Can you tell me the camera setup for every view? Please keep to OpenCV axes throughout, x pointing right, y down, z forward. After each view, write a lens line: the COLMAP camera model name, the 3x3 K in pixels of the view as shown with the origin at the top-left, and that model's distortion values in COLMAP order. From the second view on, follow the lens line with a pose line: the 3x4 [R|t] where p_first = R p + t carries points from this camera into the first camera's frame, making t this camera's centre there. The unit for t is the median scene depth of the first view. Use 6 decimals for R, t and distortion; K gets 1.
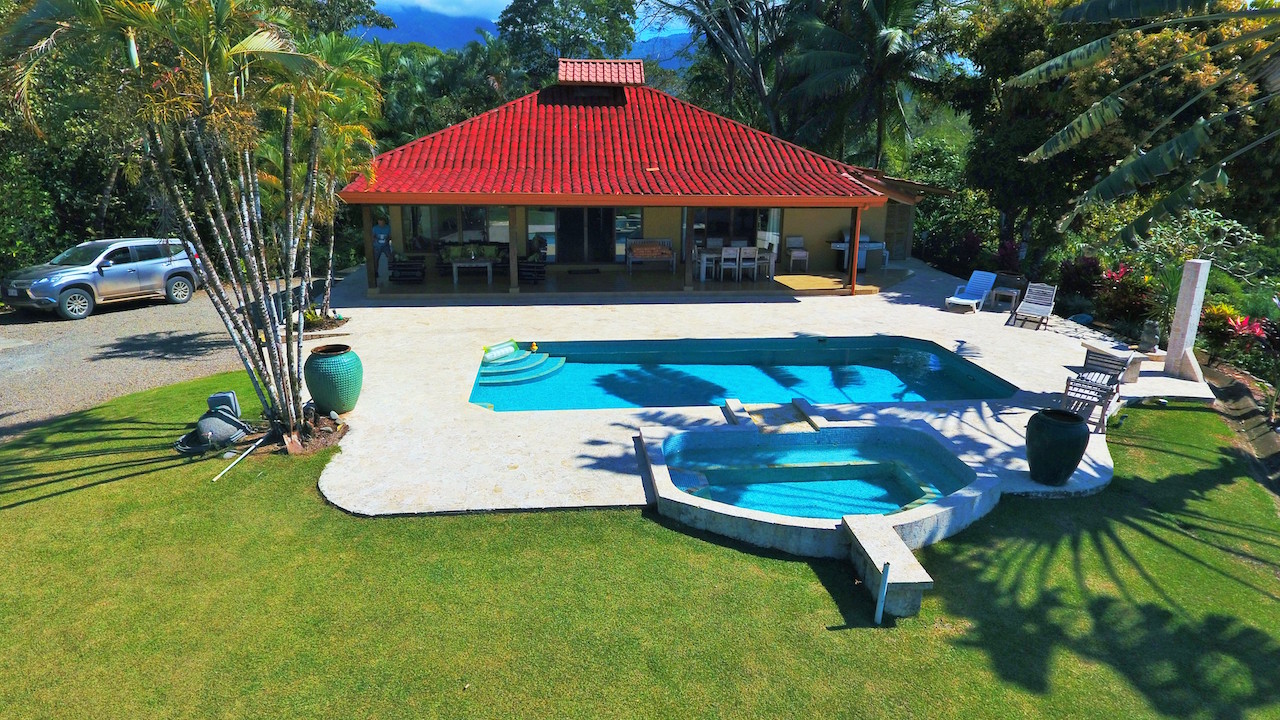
lens RADIAL K [[797.8, 0, 644.2], [0, 797.8, 353.0], [0, 0, 1]] dist [-0.009099, 0.007933]
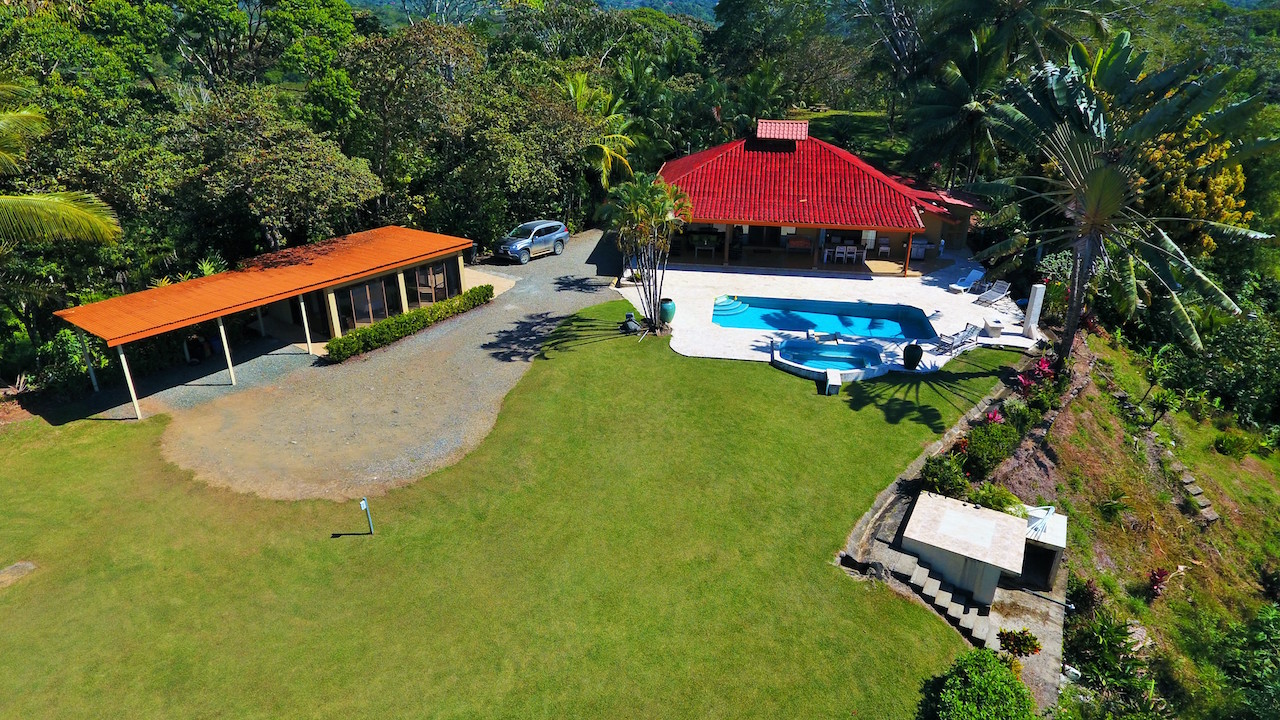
lens RADIAL K [[797.8, 0, 639.0], [0, 797.8, 352.5], [0, 0, 1]] dist [-0.009099, 0.007933]
pose [[0.971435, 0.095226, -0.217363, 0.138358], [-0.067548, 0.989025, 0.131405, -0.177168], [0.227490, -0.112969, 0.967205, -1.692973]]
